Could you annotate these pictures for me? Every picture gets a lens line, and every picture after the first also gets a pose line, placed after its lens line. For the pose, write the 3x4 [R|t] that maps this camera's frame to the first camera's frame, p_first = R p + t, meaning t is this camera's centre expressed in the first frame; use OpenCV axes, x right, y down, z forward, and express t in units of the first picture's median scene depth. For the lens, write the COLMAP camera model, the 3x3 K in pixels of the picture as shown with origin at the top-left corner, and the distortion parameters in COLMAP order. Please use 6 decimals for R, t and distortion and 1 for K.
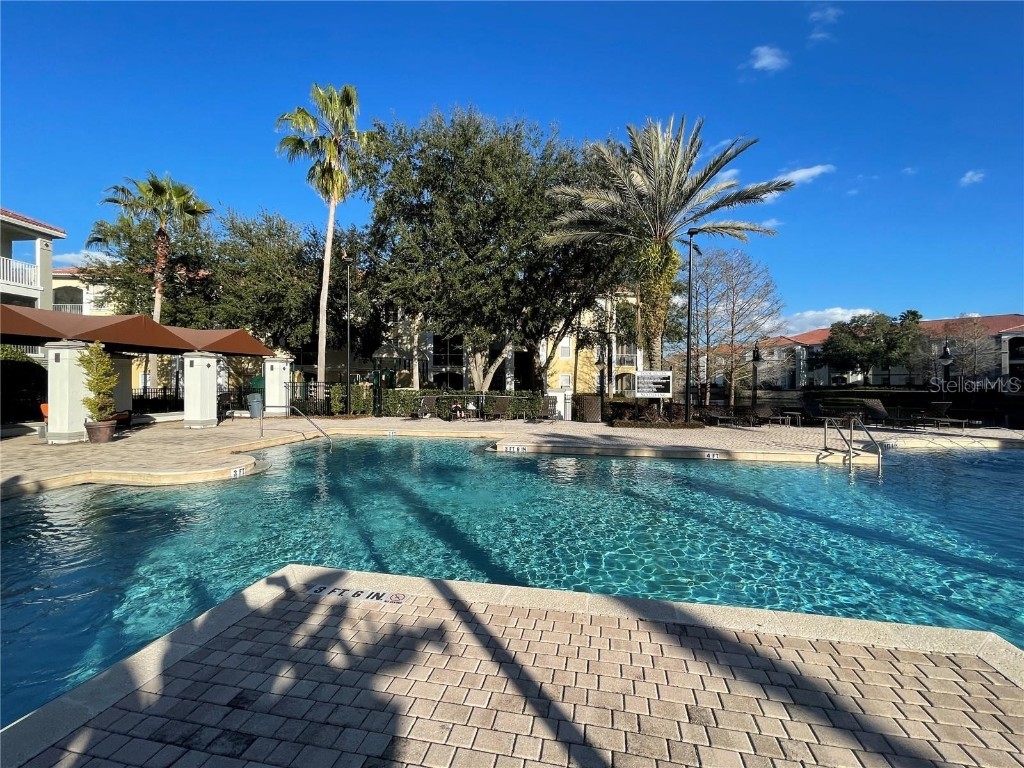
lens RADIAL K [[431.1, 0, 510.9], [0, 431.1, 383.1], [0, 0, 1]] dist [-0.000645, -0.000045]
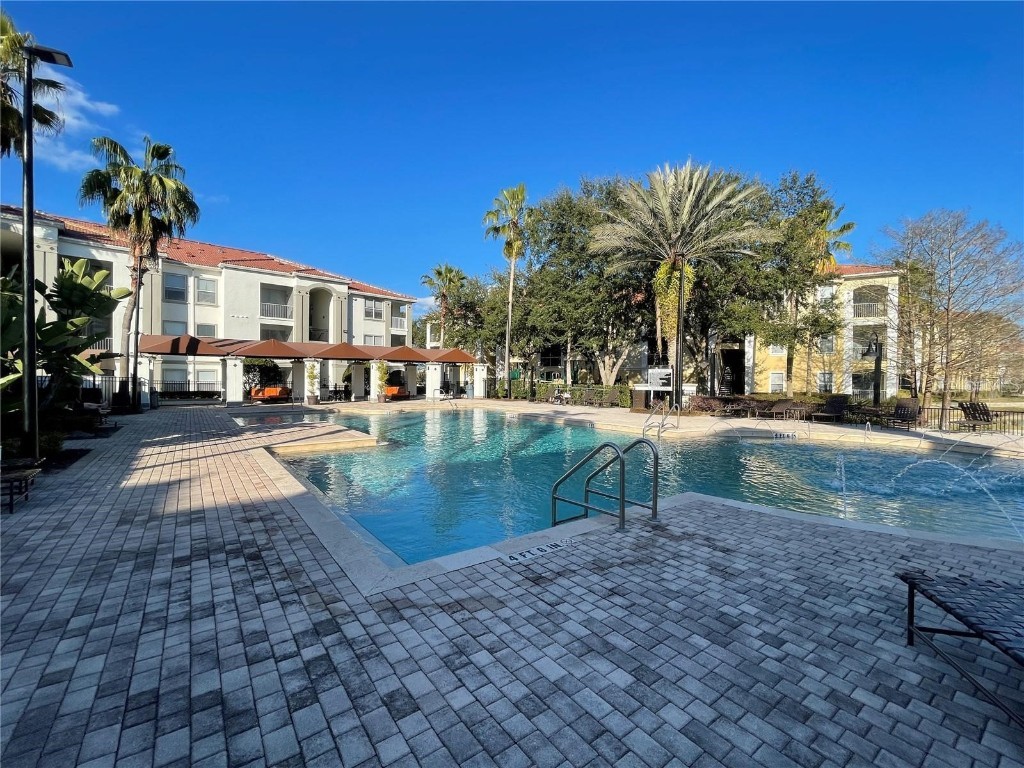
lens RADIAL K [[431.1, 0, 512.6], [0, 431.1, 383.7], [0, 0, 1]] dist [-0.000645, -0.000045]
pose [[0.744296, 0.010557, -0.667767, 0.657368], [-0.007168, 0.999944, 0.007820, 0.006149], [0.667812, -0.001034, 0.744329, -0.162780]]
